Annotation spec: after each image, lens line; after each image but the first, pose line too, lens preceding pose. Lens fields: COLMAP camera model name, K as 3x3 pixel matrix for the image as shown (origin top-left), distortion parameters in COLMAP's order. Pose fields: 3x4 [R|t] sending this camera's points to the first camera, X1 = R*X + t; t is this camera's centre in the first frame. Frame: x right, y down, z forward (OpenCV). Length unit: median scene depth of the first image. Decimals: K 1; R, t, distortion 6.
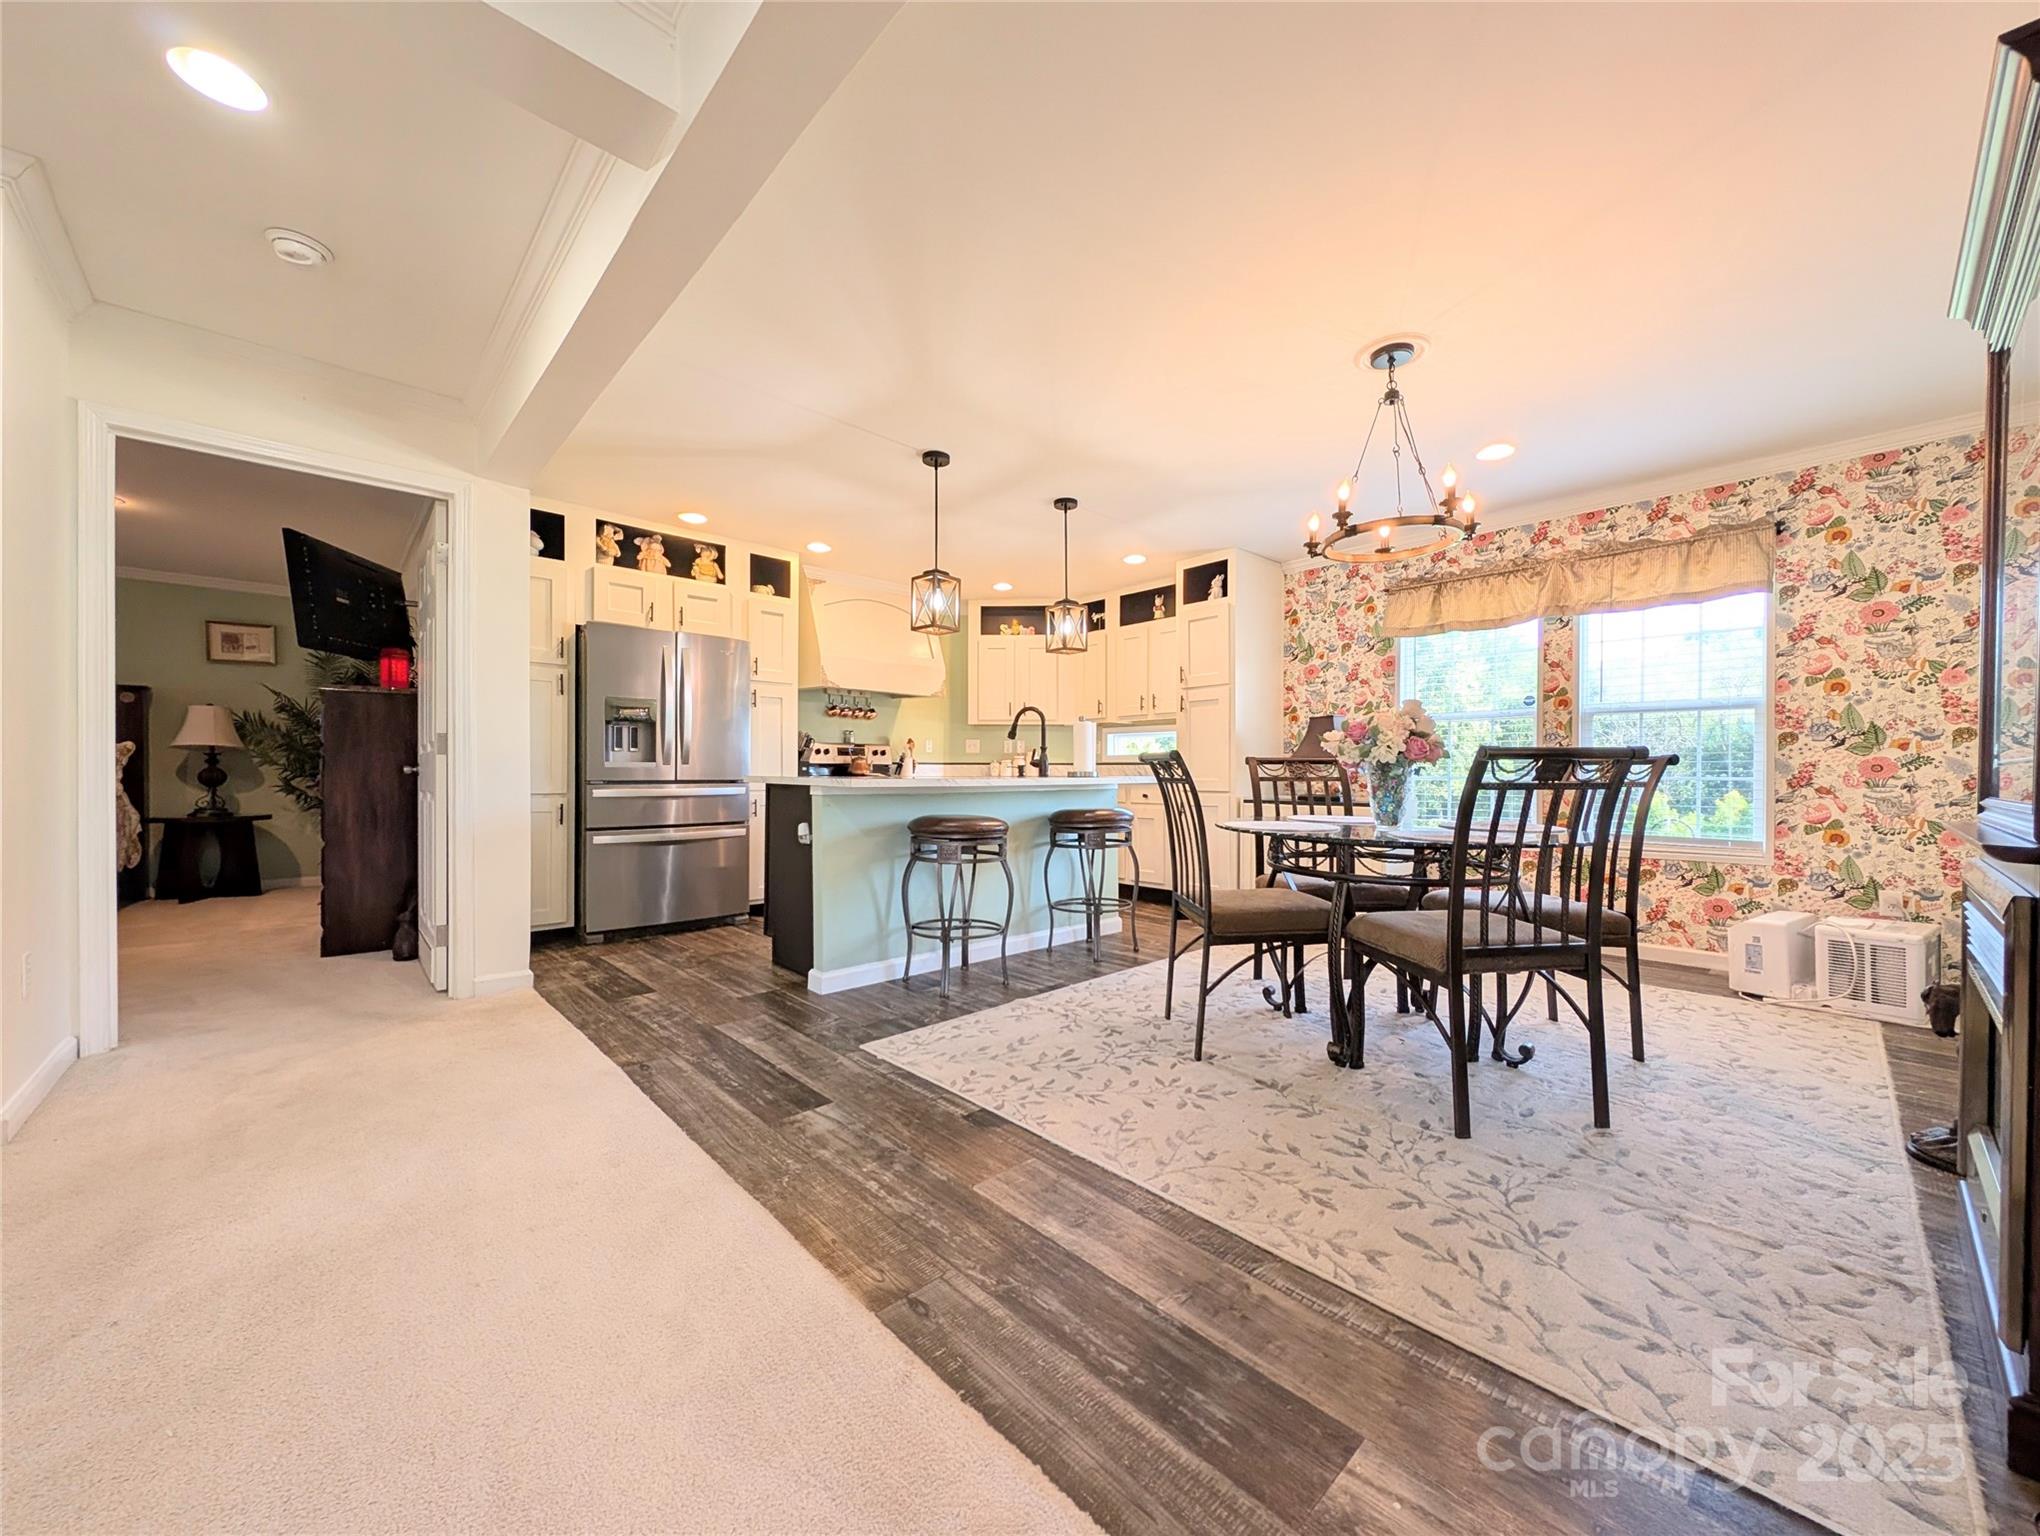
lens RADIAL K [[765.0, 0, 1009.7], [0, 765.0, 763.2], [0, 0, 1]] dist [0.007022, -0.002879]
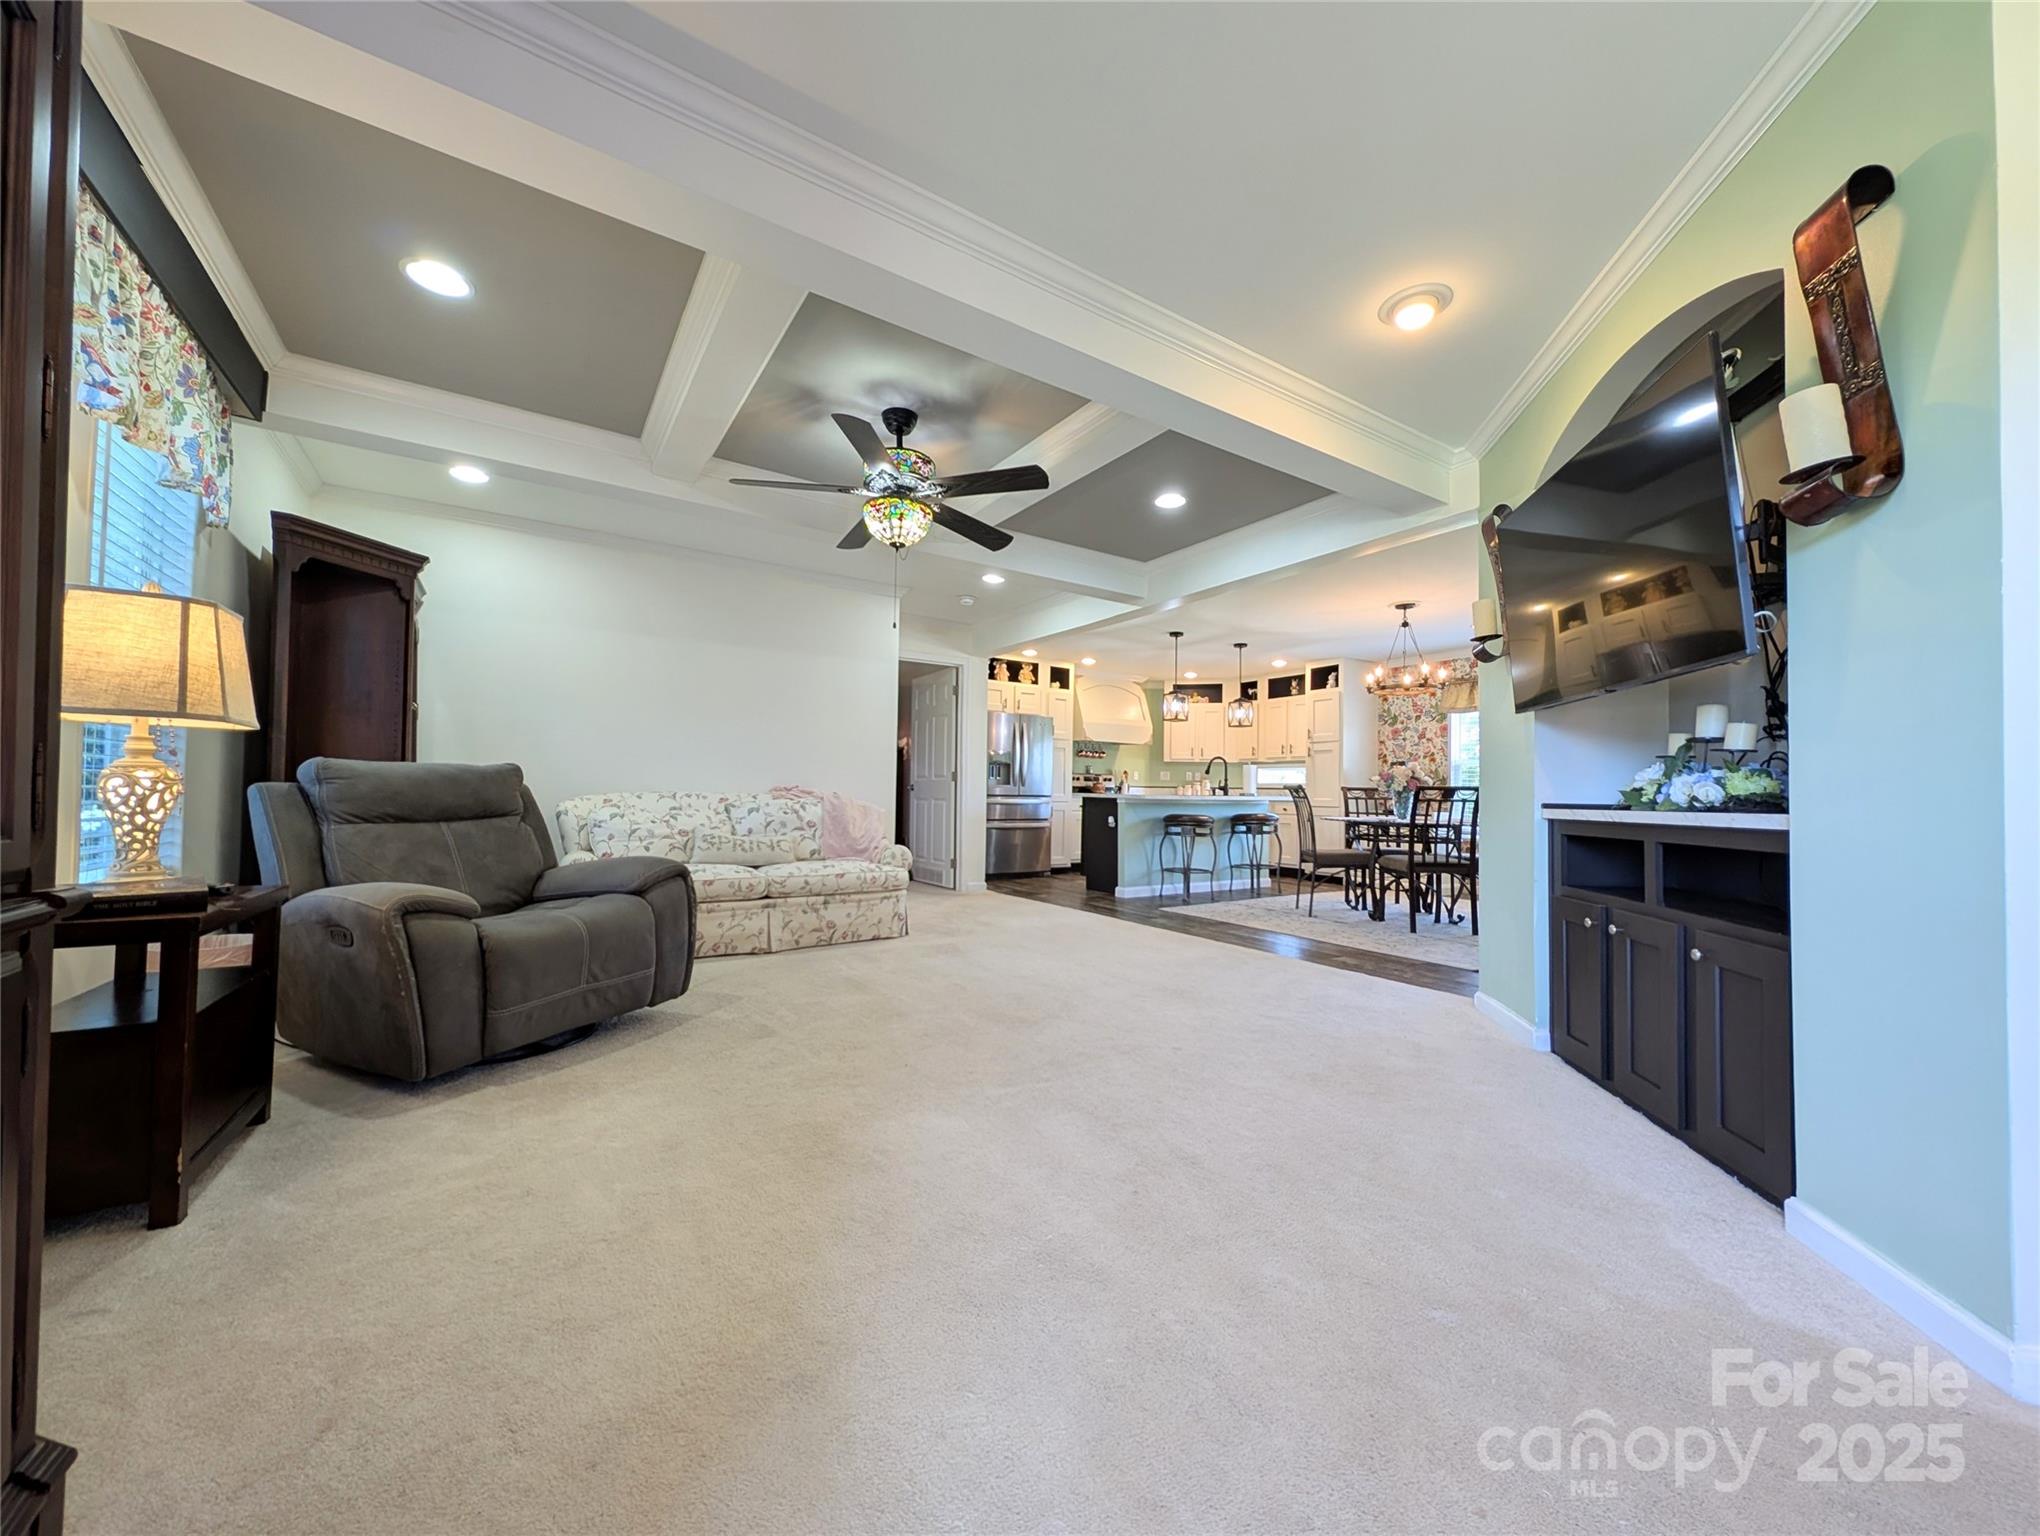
lens RADIAL K [[765.0, 0, 1006.1], [0, 765.0, 769.0], [0, 0, 1]] dist [0.007022, -0.002879]
pose [[0.985653, 0.008195, -0.168588, -0.145647], [-0.011460, 0.999765, -0.018403, -0.005429], [0.168398, 0.020071, 0.985515, -0.767945]]
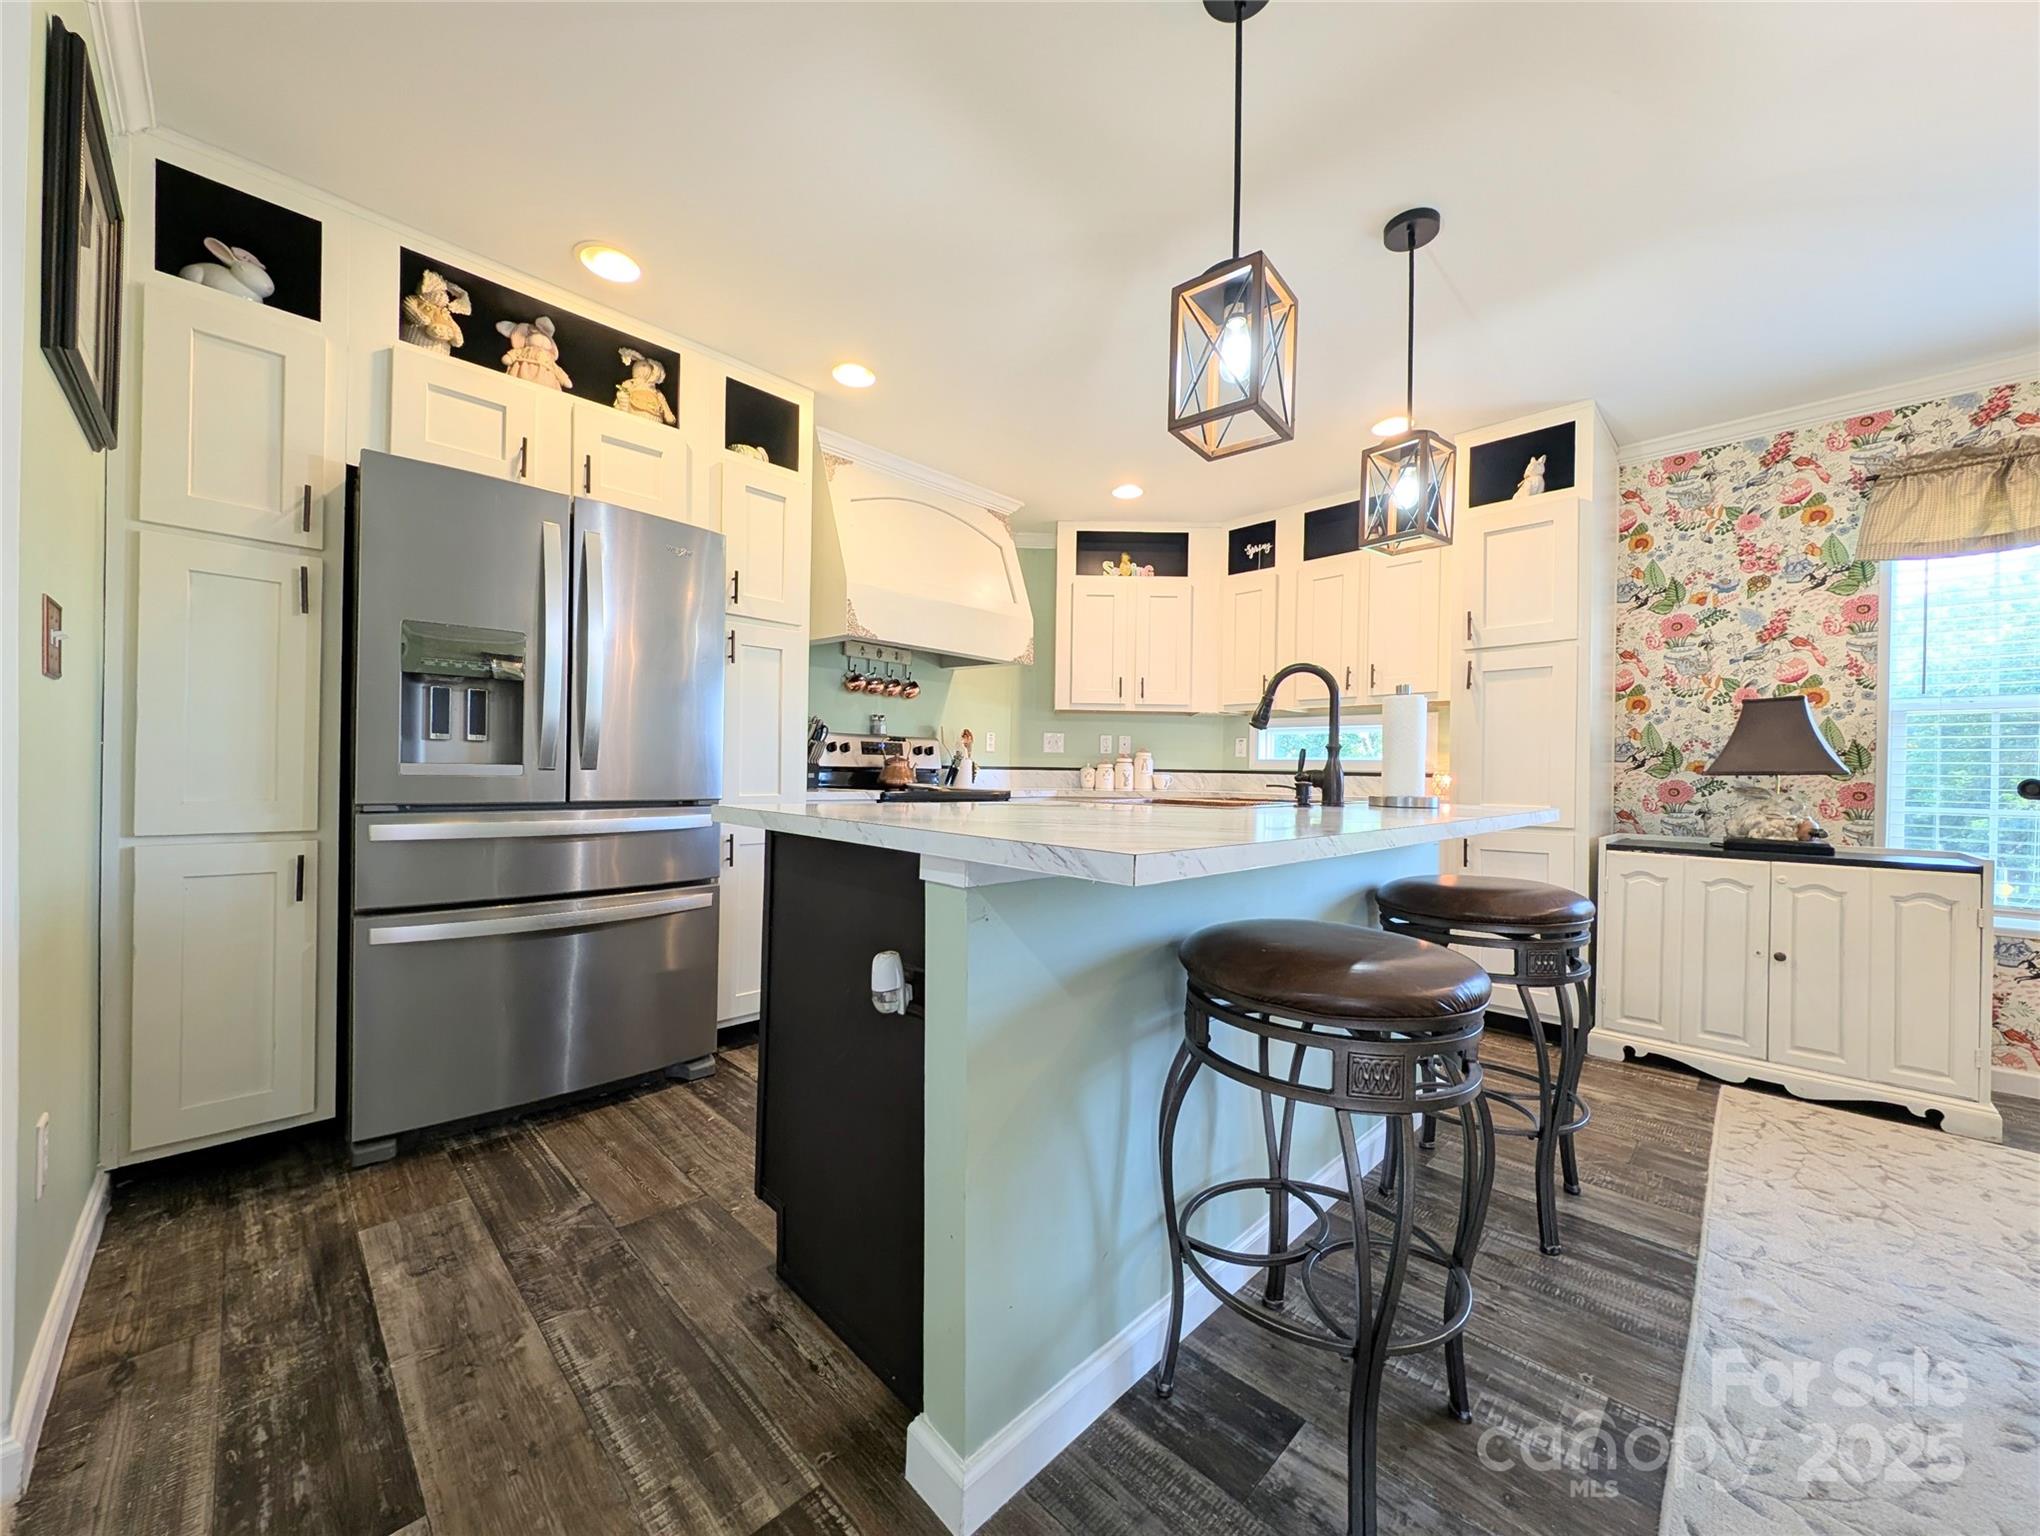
lens RADIAL K [[765.0, 0, 1003.7], [0, 765.0, 769.3], [0, 0, 1]] dist [0.007022, -0.002879]
pose [[0.999268, 0.014916, 0.035232, -0.164734], [-0.015271, 0.999835, 0.009817, -0.007190], [-0.035080, -0.010348, 0.999331, 0.466909]]
